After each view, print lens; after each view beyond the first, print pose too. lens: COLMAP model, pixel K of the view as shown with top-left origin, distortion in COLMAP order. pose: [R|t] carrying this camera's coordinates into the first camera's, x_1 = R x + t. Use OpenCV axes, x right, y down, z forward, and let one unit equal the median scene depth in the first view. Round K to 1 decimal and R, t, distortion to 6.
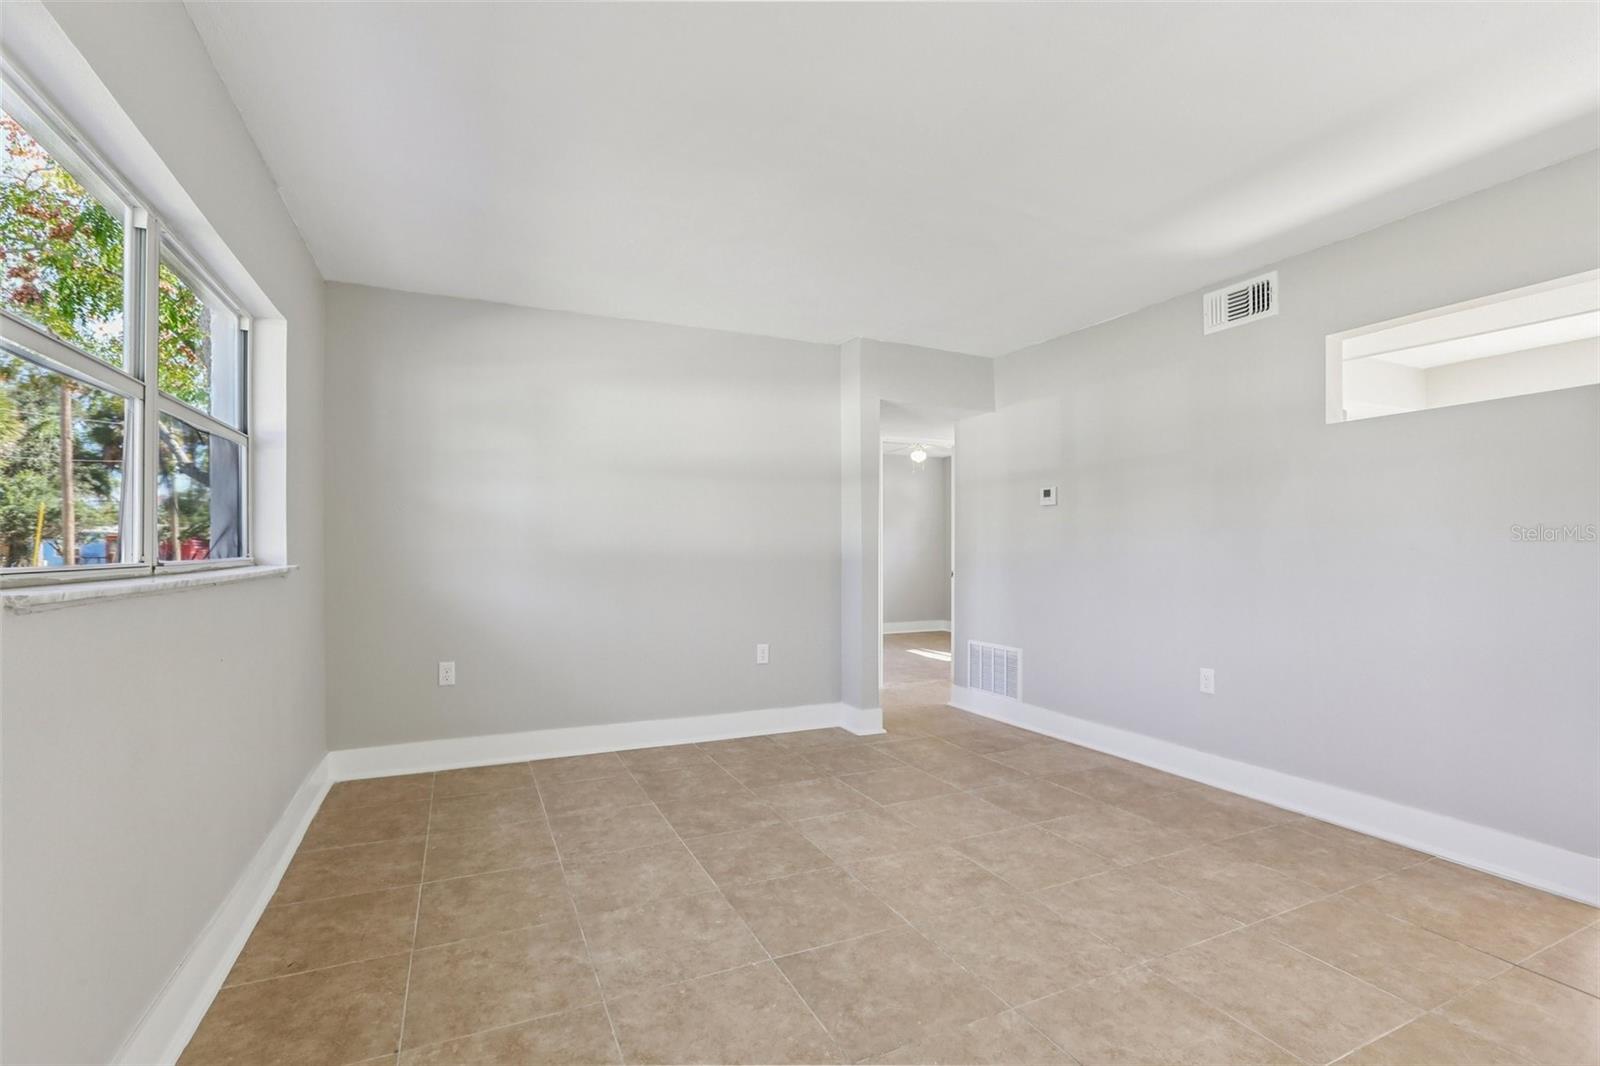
lens RADIAL K [[729.3, 0, 800.2], [0, 729.3, 539.7], [0, 0, 1]] dist [-0.049603, 0.020065]
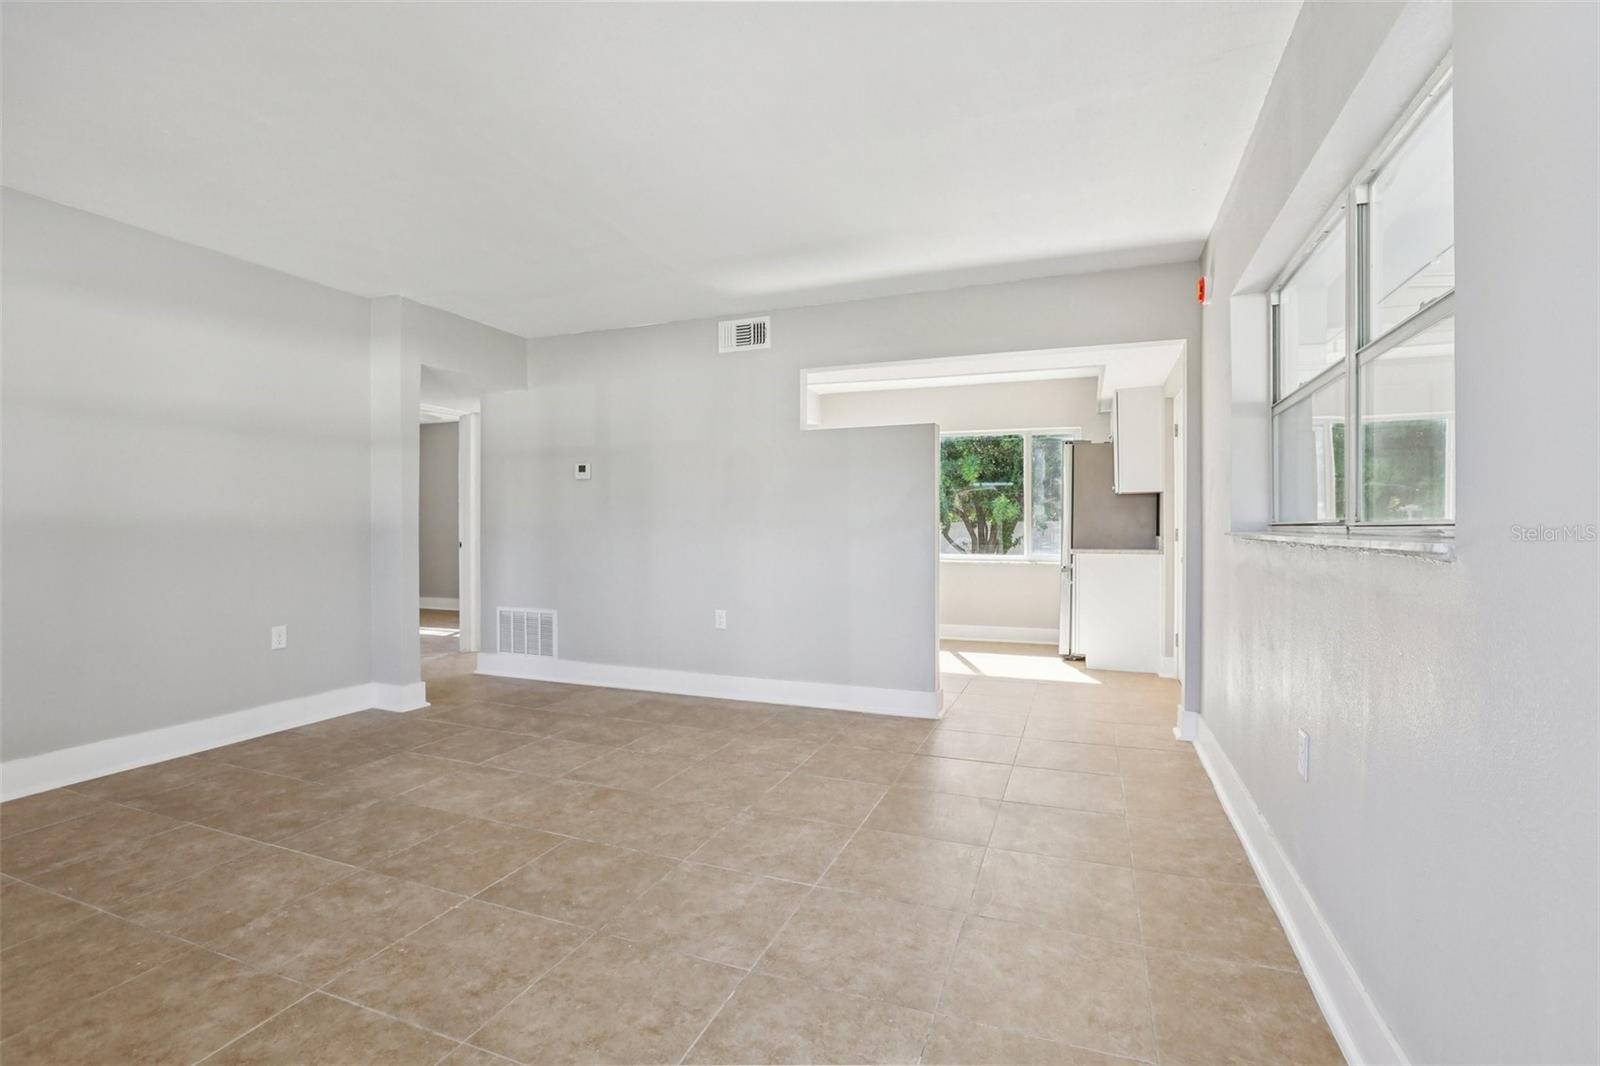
lens RADIAL K [[742.6, 0, 799.1], [0, 742.6, 509.4], [0, 0, 1]] dist [-0.055402, 0.020842]
pose [[0.720385, 0.012449, 0.693463, -0.306402], [-0.007892, 0.999921, -0.009753, 0.010935], [-0.693530, 0.001554, 0.720427, -0.077625]]
